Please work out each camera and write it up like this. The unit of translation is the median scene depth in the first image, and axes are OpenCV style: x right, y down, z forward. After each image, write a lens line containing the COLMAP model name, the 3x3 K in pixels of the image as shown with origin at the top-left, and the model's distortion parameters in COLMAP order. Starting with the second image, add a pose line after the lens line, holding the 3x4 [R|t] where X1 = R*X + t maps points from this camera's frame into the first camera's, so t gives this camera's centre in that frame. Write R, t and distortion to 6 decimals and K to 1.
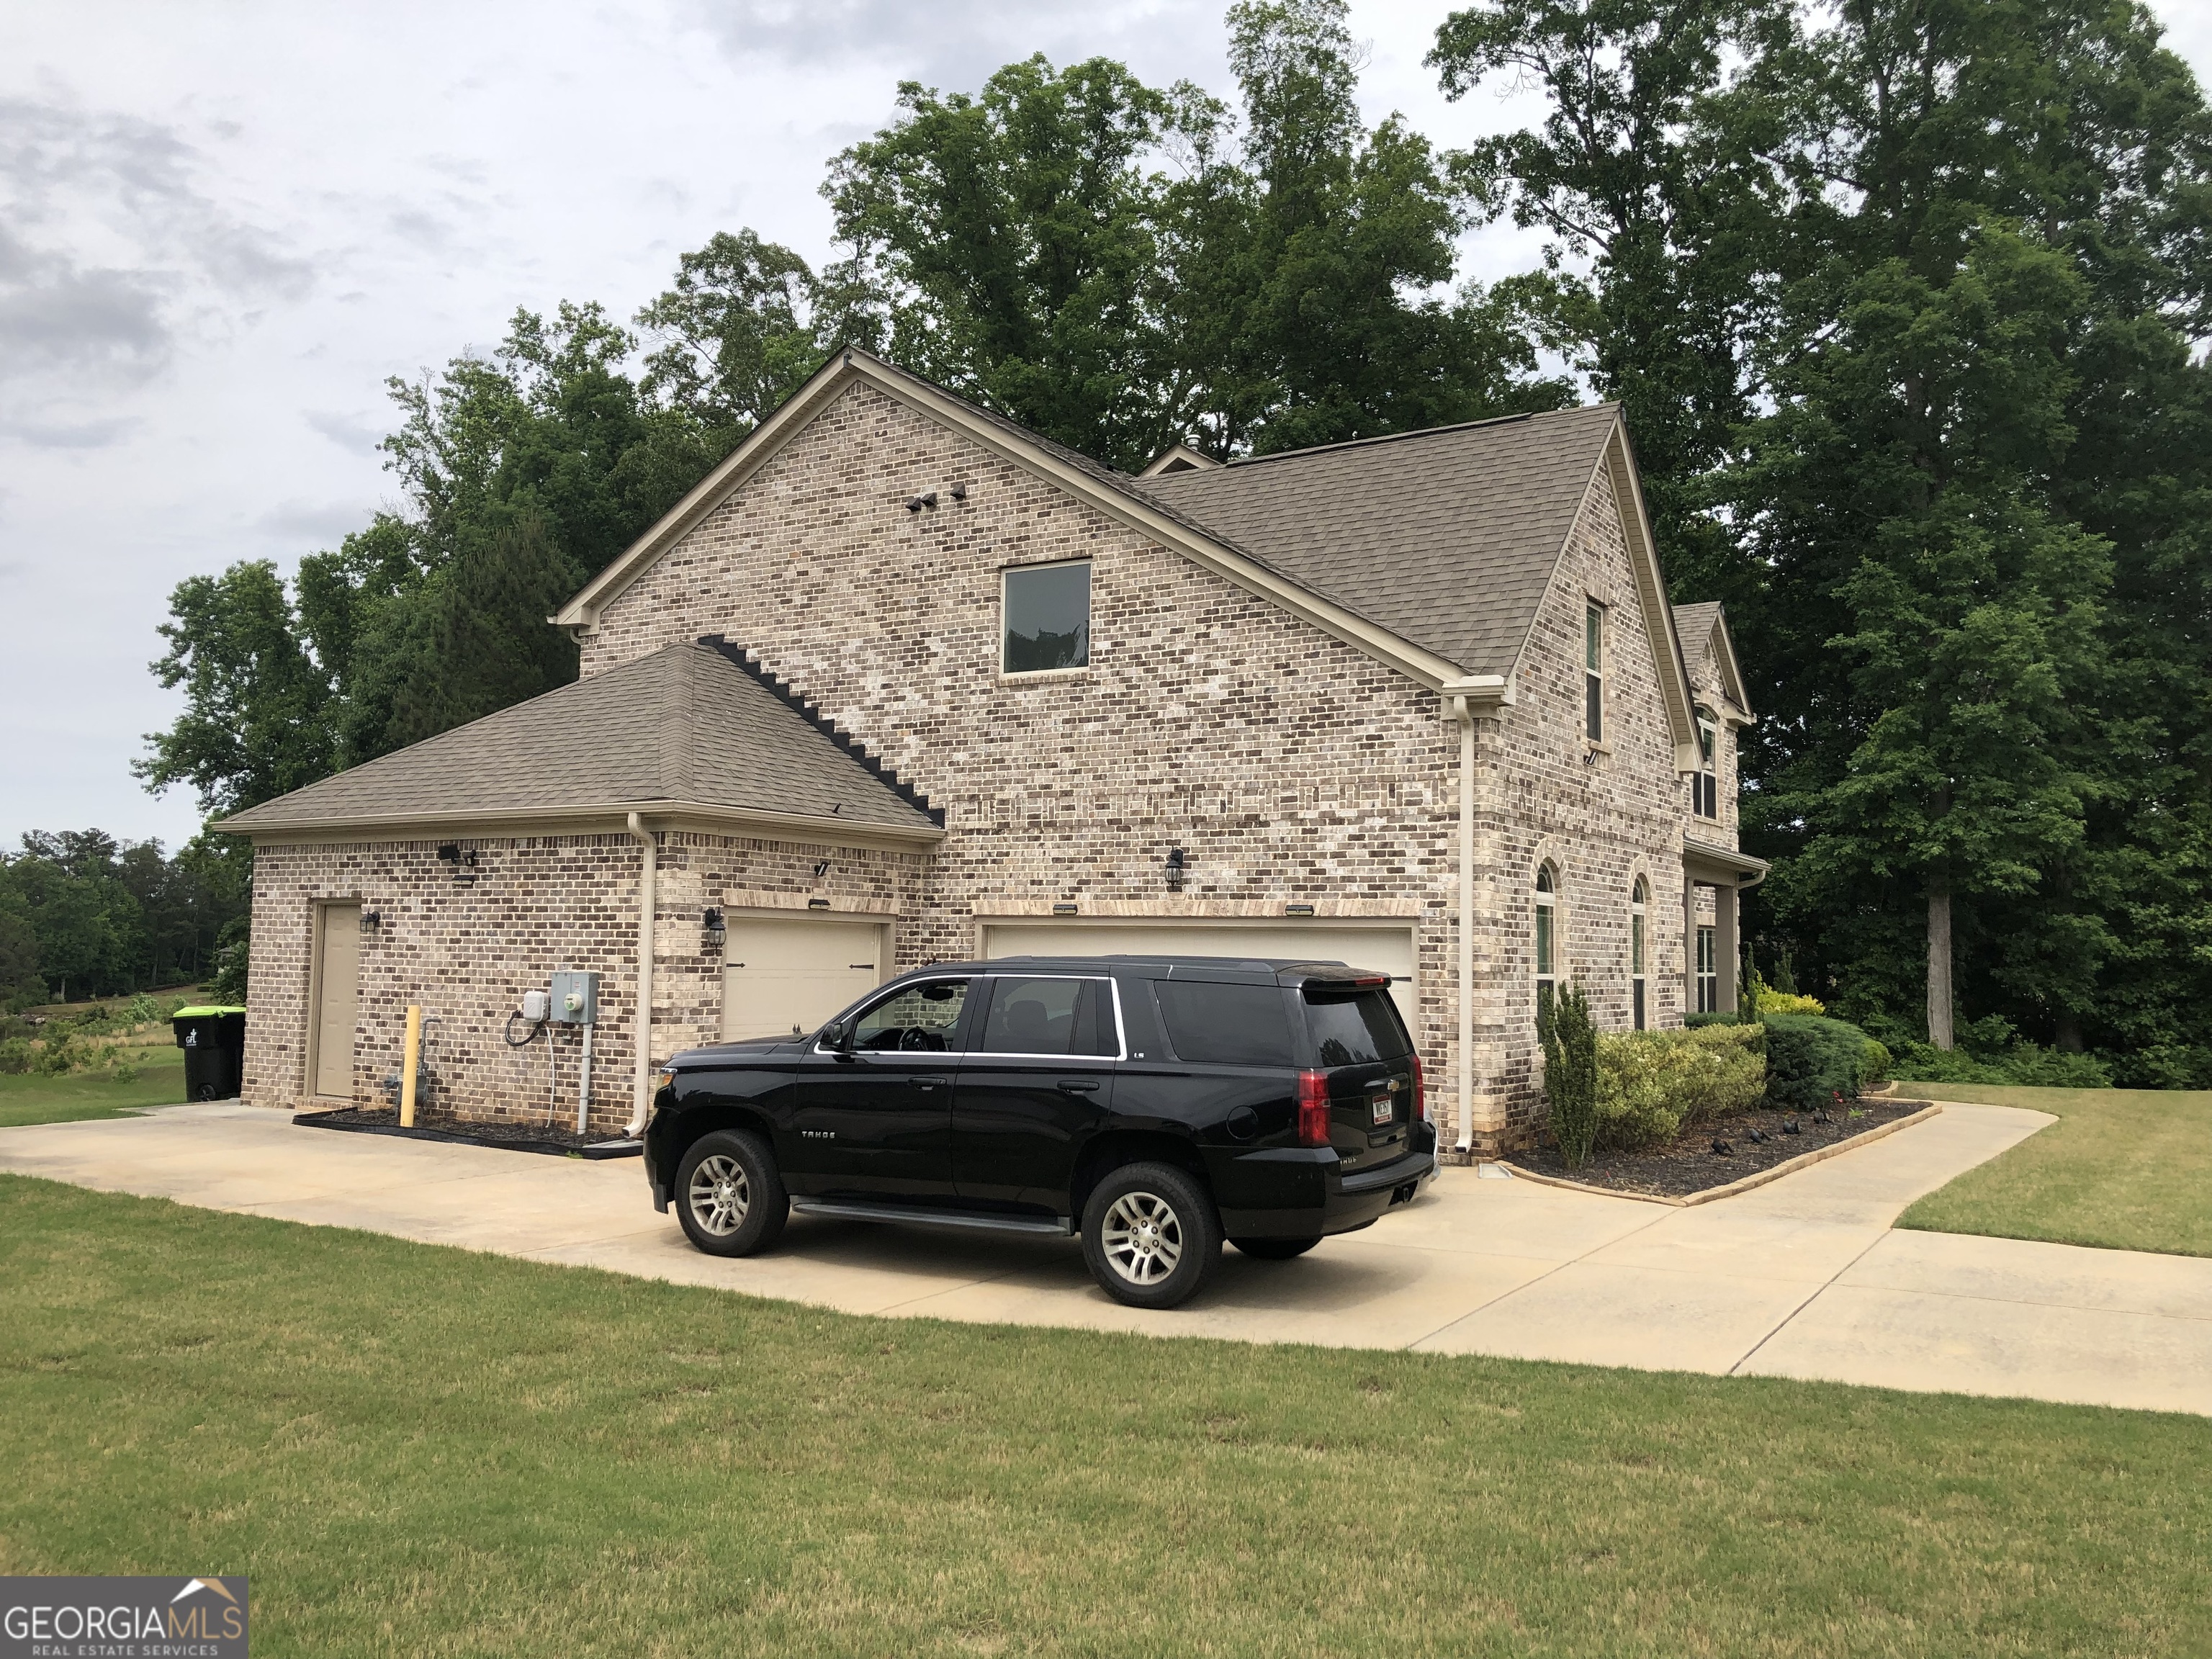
lens RADIAL K [[1807.3, 0, 1105.4], [0, 1807.3, 831.5], [0, 0, 1]] dist [0.039819, -0.055191]
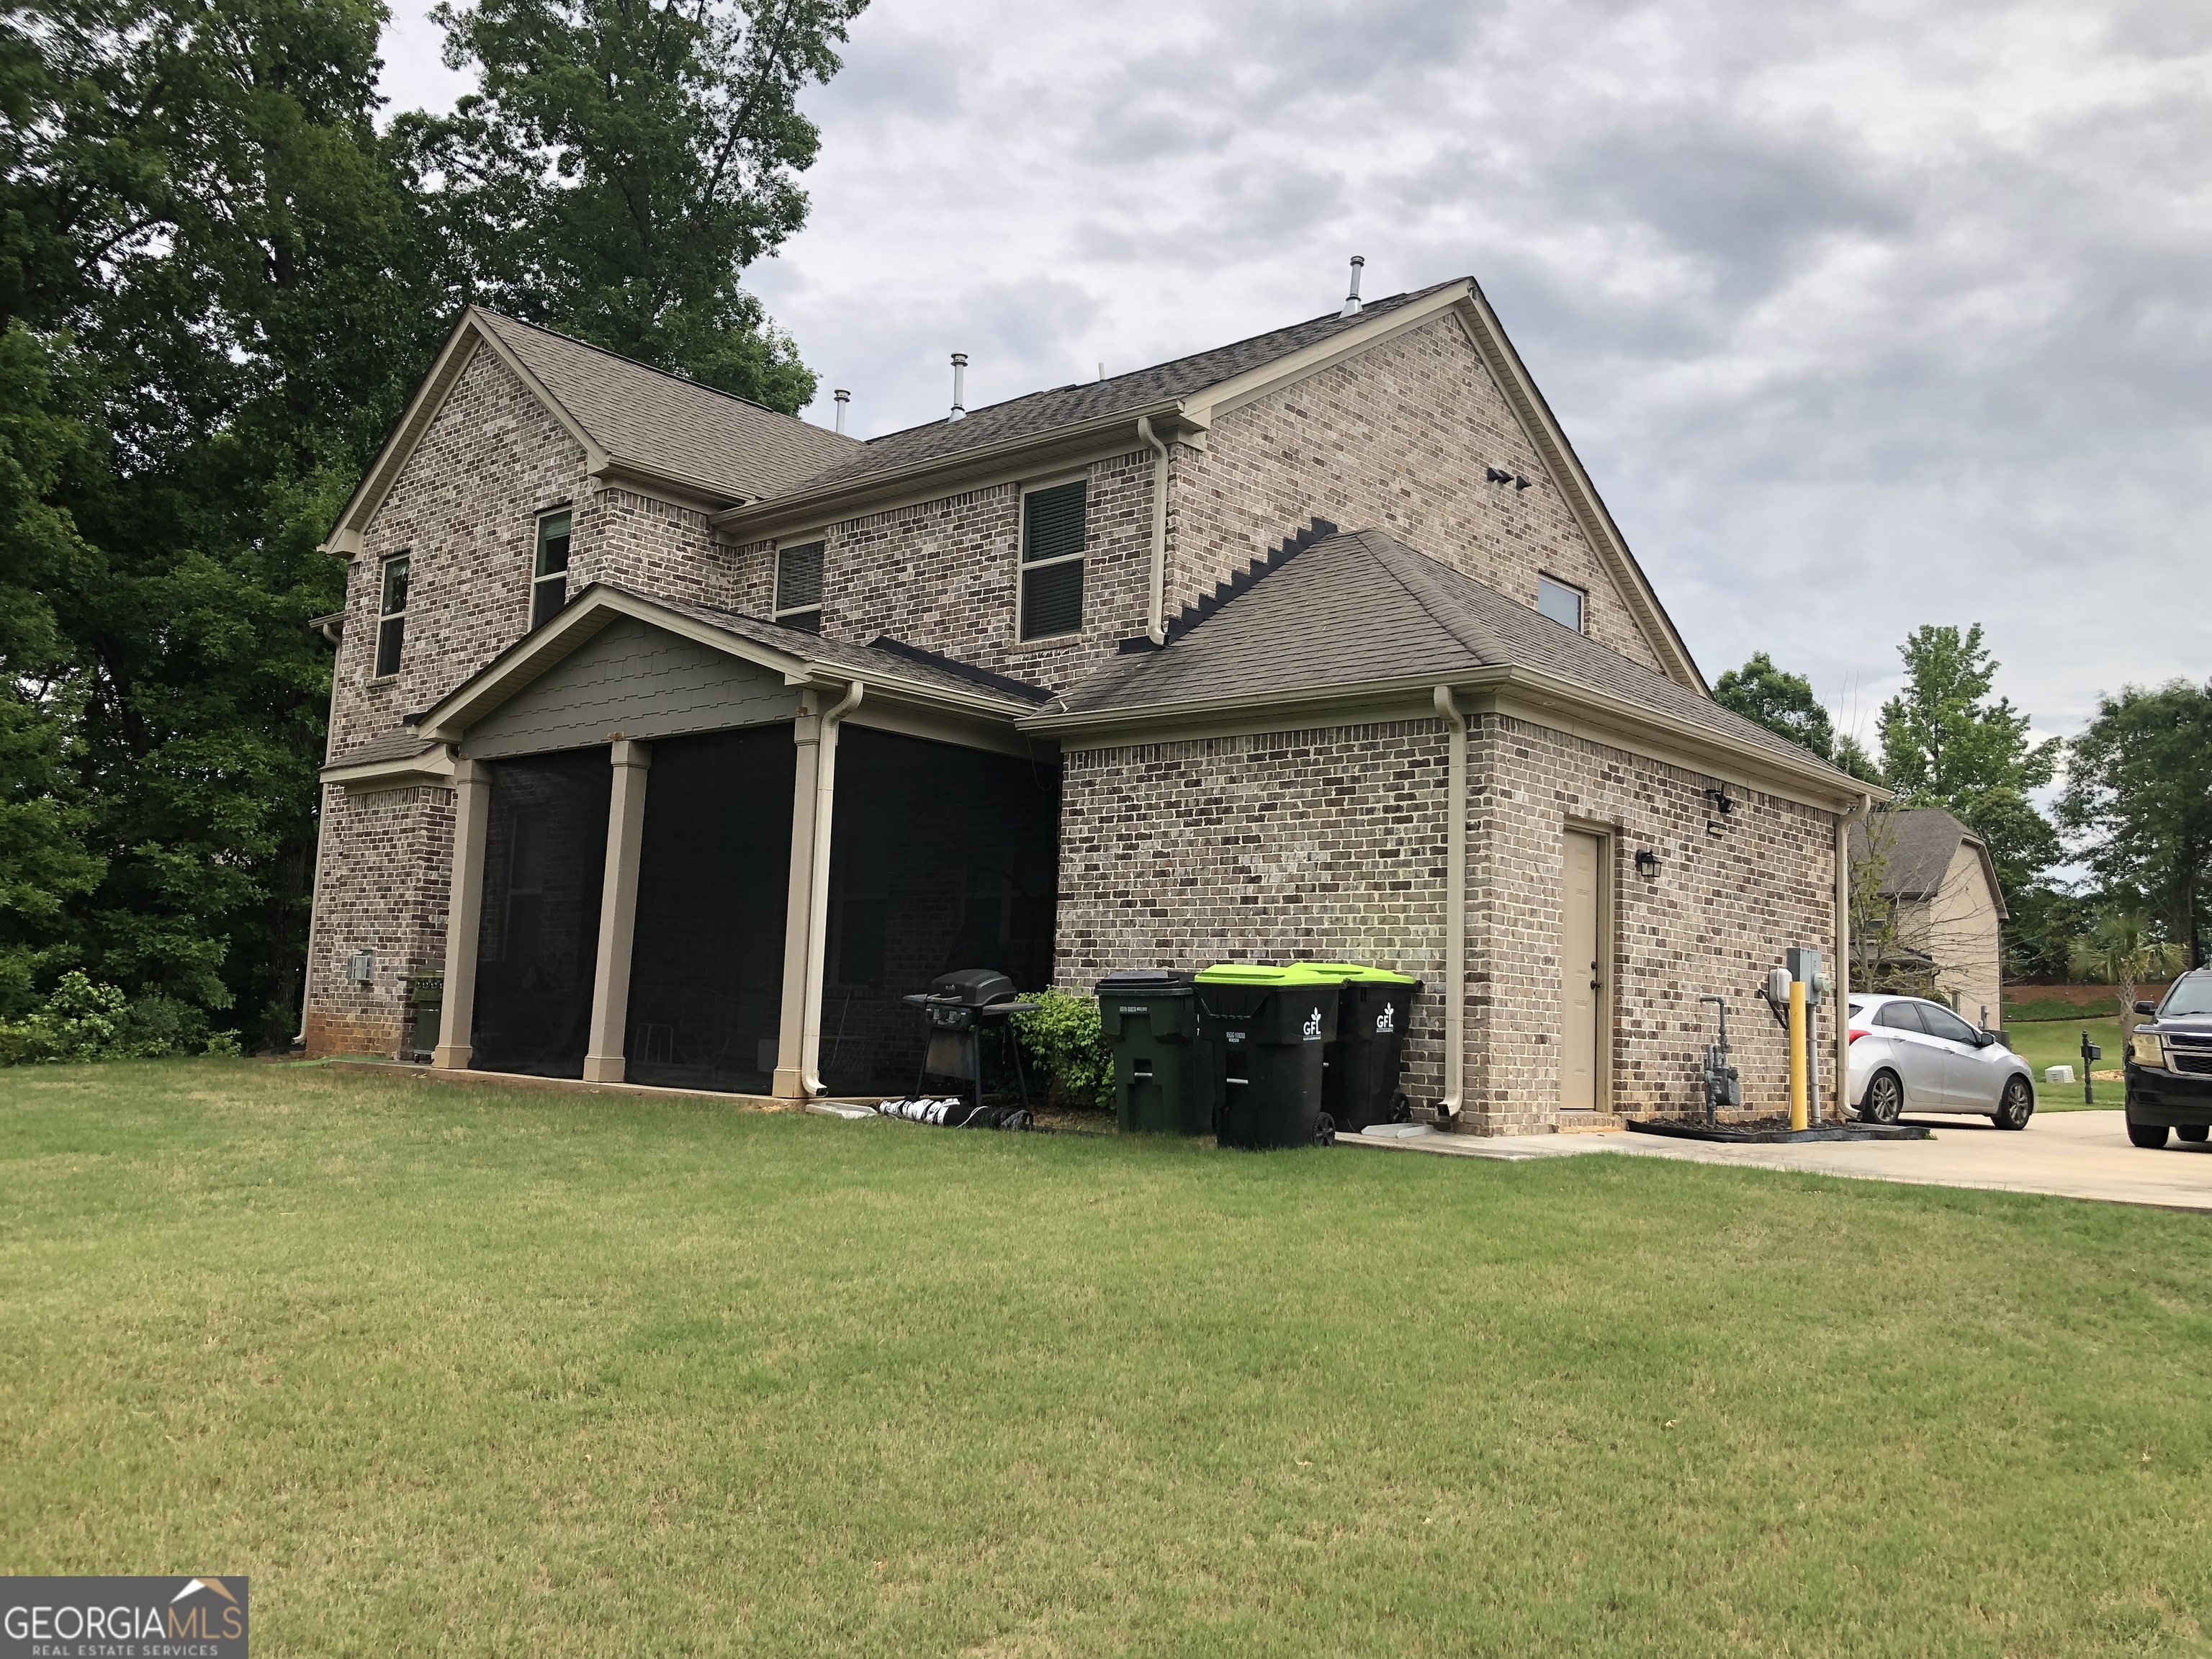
lens RADIAL K [[1807.3, 0, 1106.3], [0, 1807.3, 825.3], [0, 0, 1]] dist [0.039819, -0.055191]
pose [[0.187007, 0.103000, 0.976944, -1.112911], [-0.104446, 0.990936, -0.084482, 0.114055], [-0.976790, -0.086239, 0.196070, 1.029353]]
